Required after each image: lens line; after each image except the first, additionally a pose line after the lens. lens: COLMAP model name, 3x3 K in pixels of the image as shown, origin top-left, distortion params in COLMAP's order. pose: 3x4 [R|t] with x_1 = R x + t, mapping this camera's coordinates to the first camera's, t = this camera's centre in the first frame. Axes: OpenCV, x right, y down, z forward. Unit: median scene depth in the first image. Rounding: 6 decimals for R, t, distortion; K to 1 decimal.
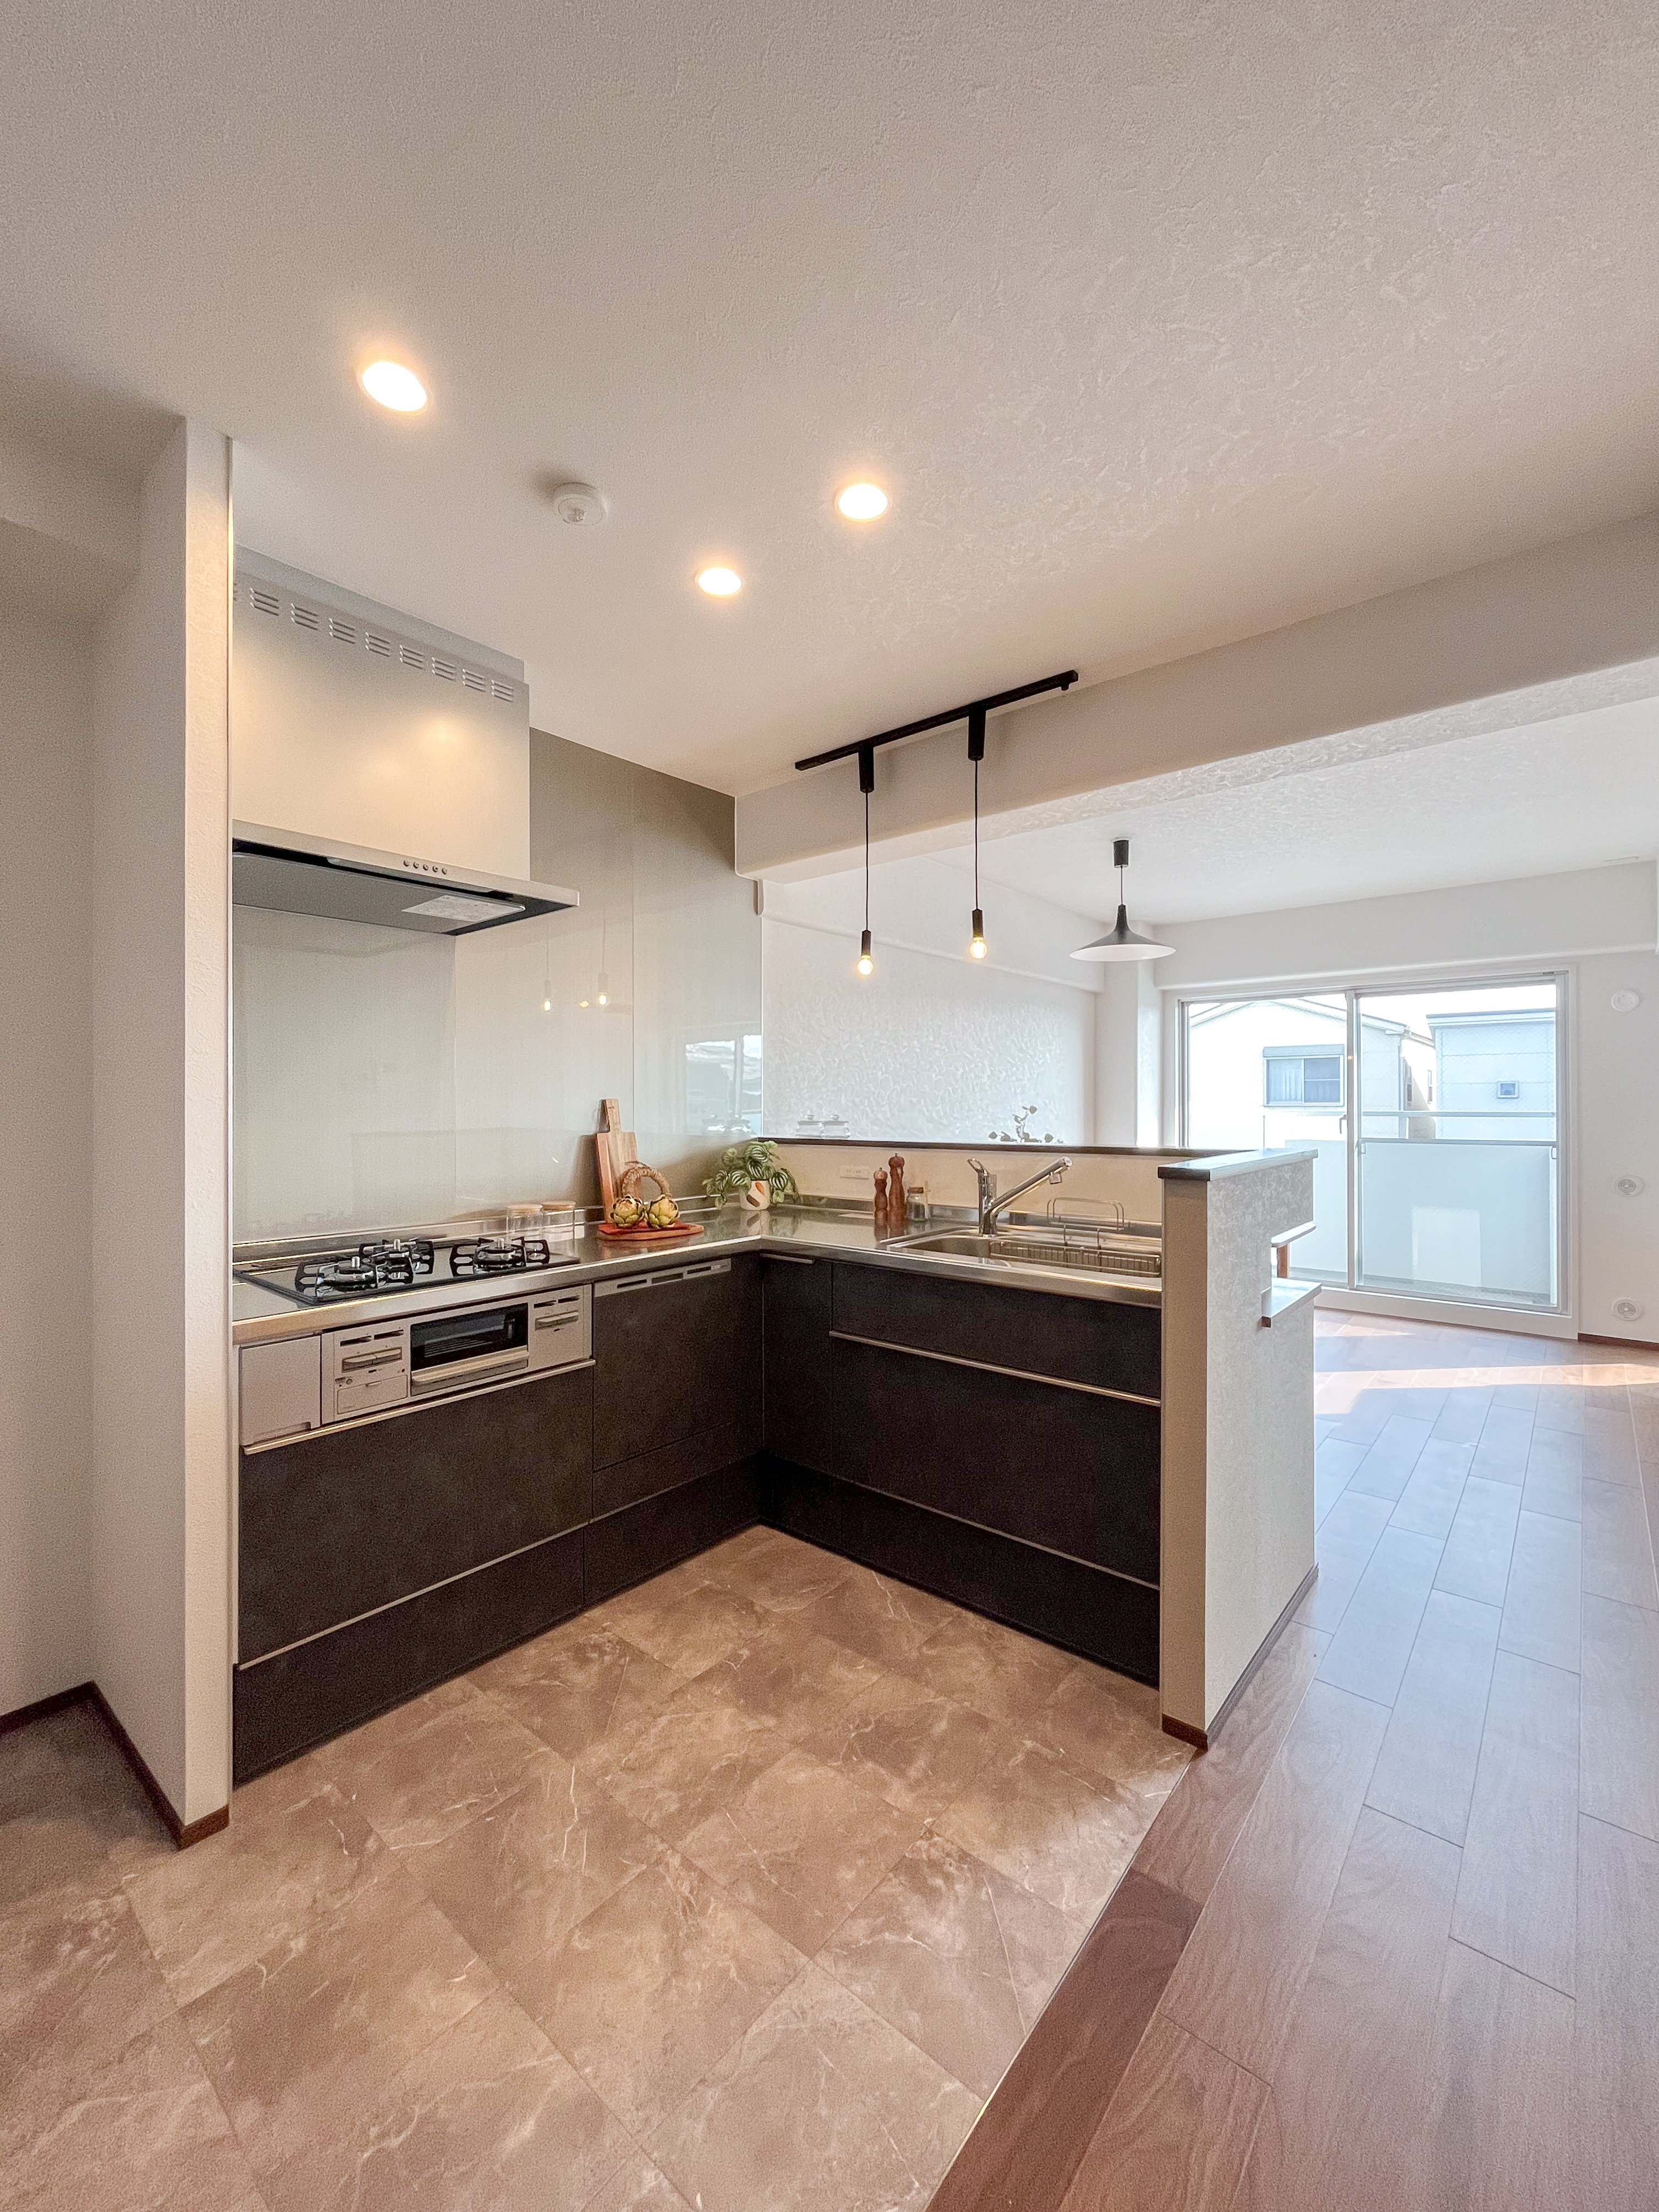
lens RADIAL K [[899.1, 0, 829.5], [0, 899.1, 1106.0], [0, 0, 1]] dist [-0.004852, 0.000170]
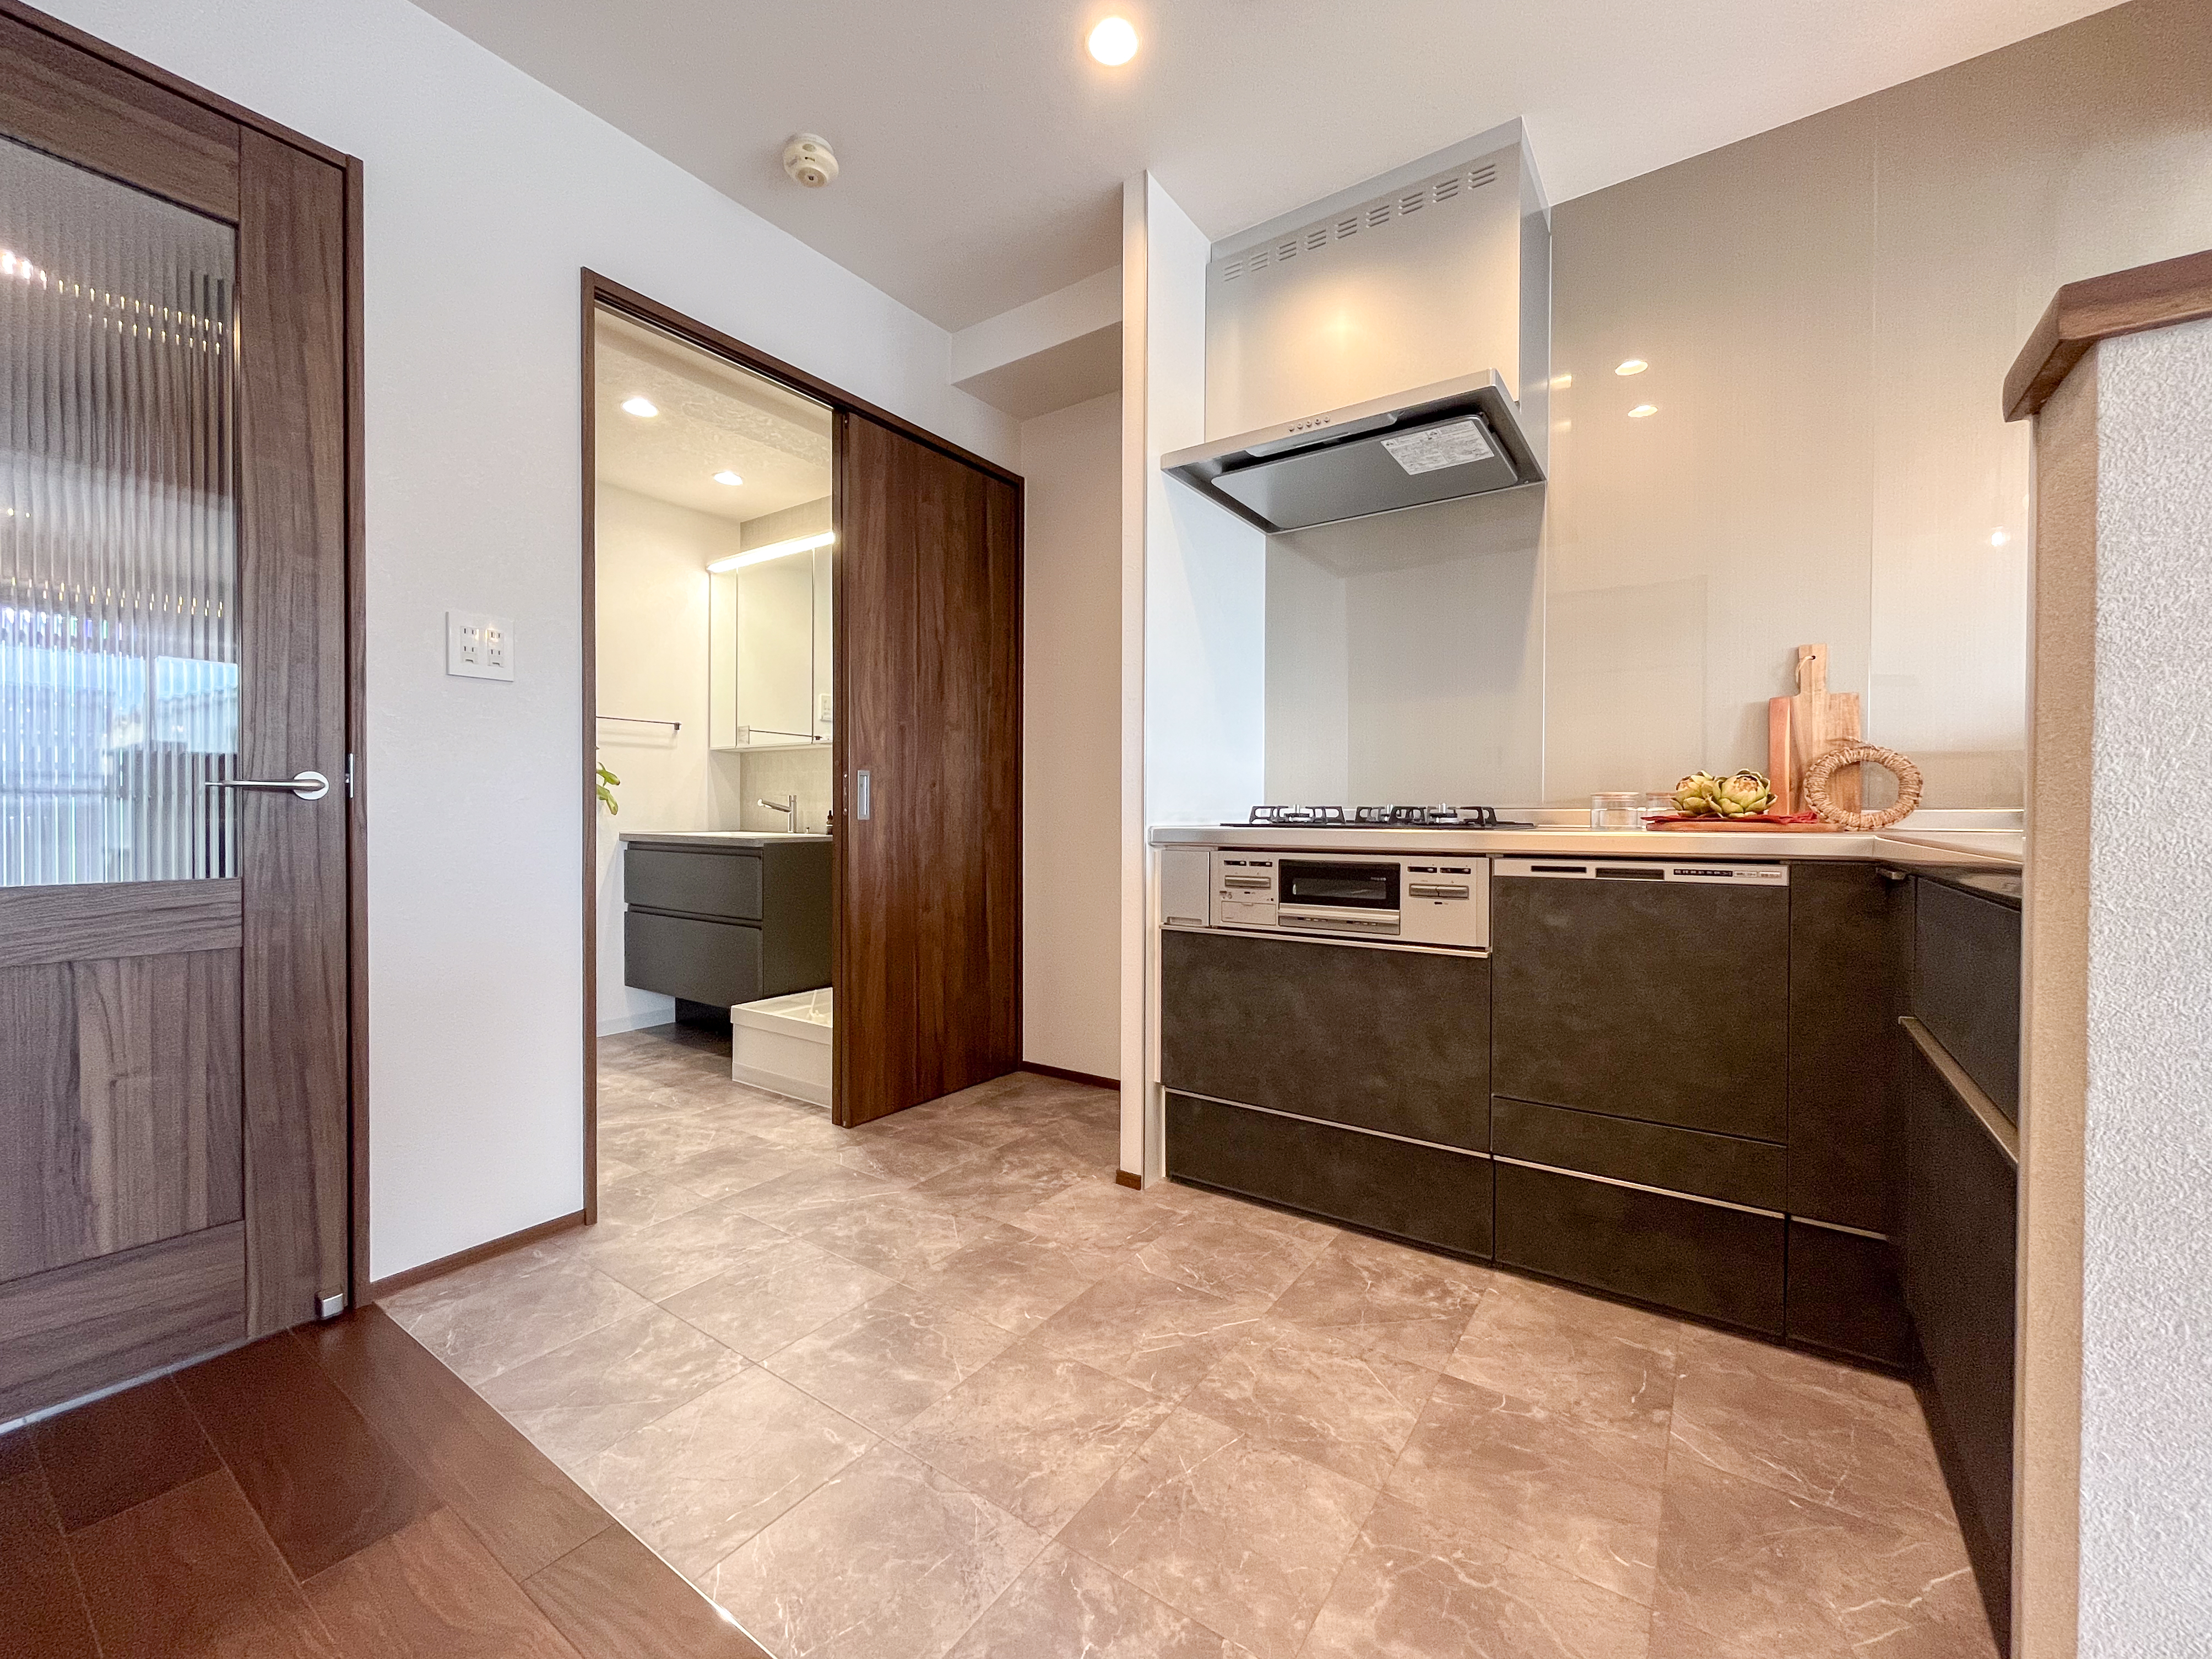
lens RADIAL K [[899.0, 0, 1103.0], [0, 899.0, 827.6], [0, 0, 1]] dist [-0.004852, 0.000170]
pose [[0.087970, 0.016564, -0.995985, 0.601094], [-0.004674, 0.999858, 0.016216, 0.193671], [0.996112, 0.003229, 0.088035, 0.711457]]
